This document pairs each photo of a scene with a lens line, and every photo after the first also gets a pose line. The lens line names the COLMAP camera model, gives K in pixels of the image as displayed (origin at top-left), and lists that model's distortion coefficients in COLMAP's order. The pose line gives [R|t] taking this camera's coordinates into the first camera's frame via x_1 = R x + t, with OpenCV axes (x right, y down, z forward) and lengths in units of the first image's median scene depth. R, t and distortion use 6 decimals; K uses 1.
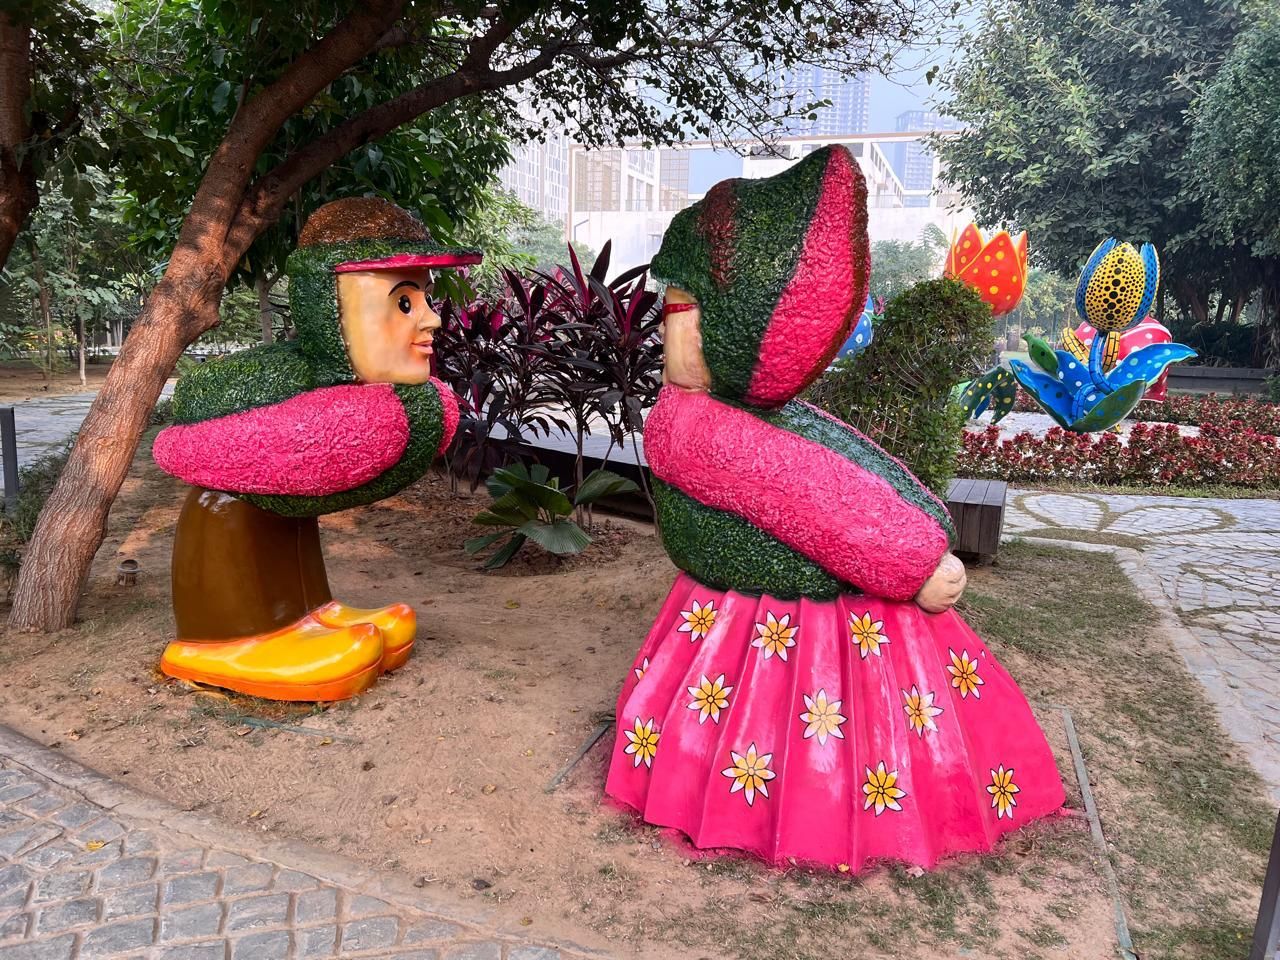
lens RADIAL K [[963.6, 0, 636.2], [0, 963.6, 483.4], [0, 0, 1]] dist [0.049246, -0.055220]
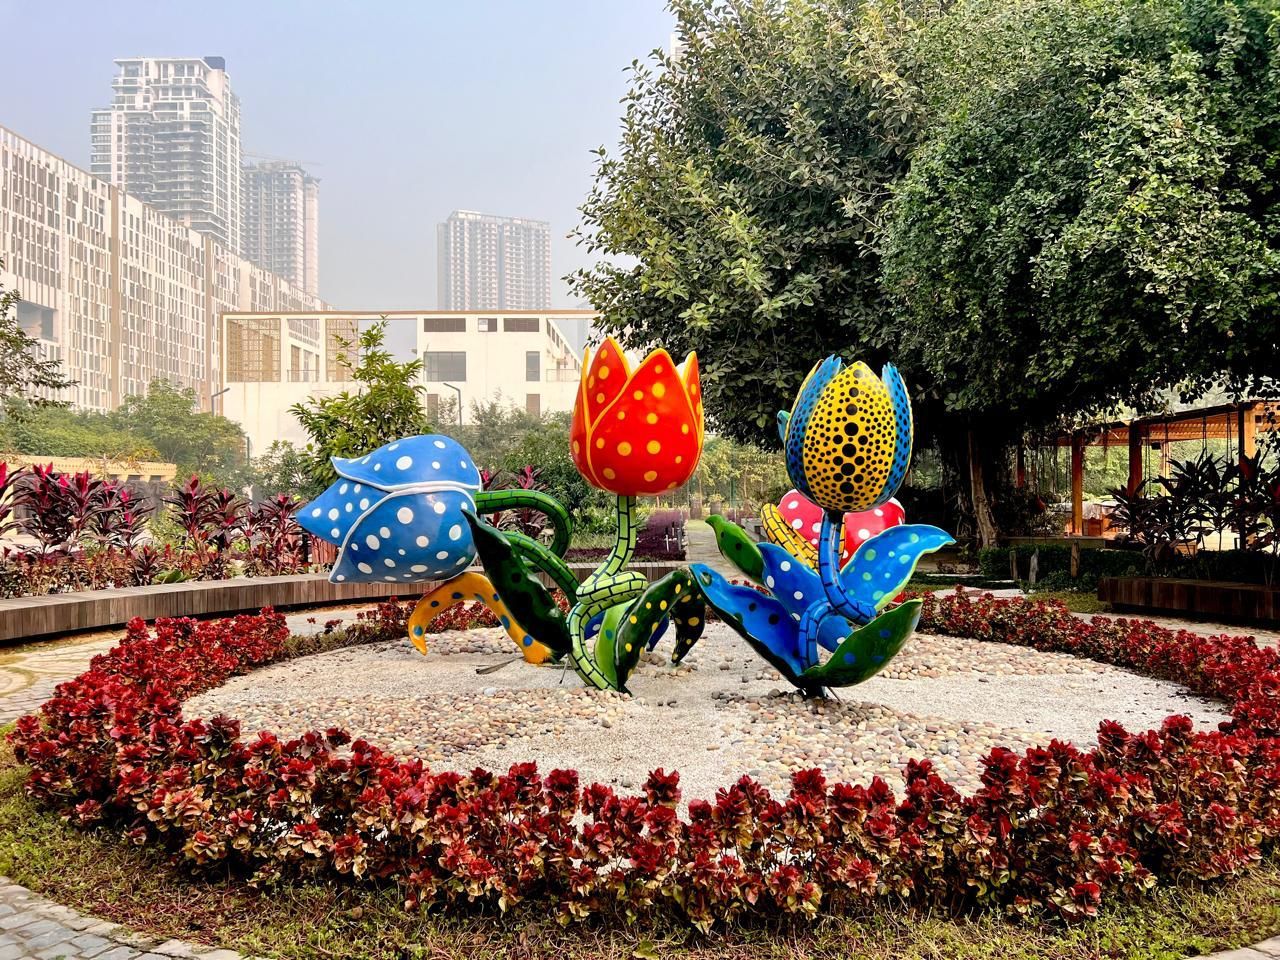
lens RADIAL K [[963.6, 0, 639.1], [0, 963.6, 480.0], [0, 0, 1]] dist [0.049246, -0.055220]
pose [[0.952433, -0.026976, 0.303552, 0.117529], [0.081018, 0.982643, -0.166879, -0.053711], [-0.293781, 0.183534, 0.938087, 0.295987]]
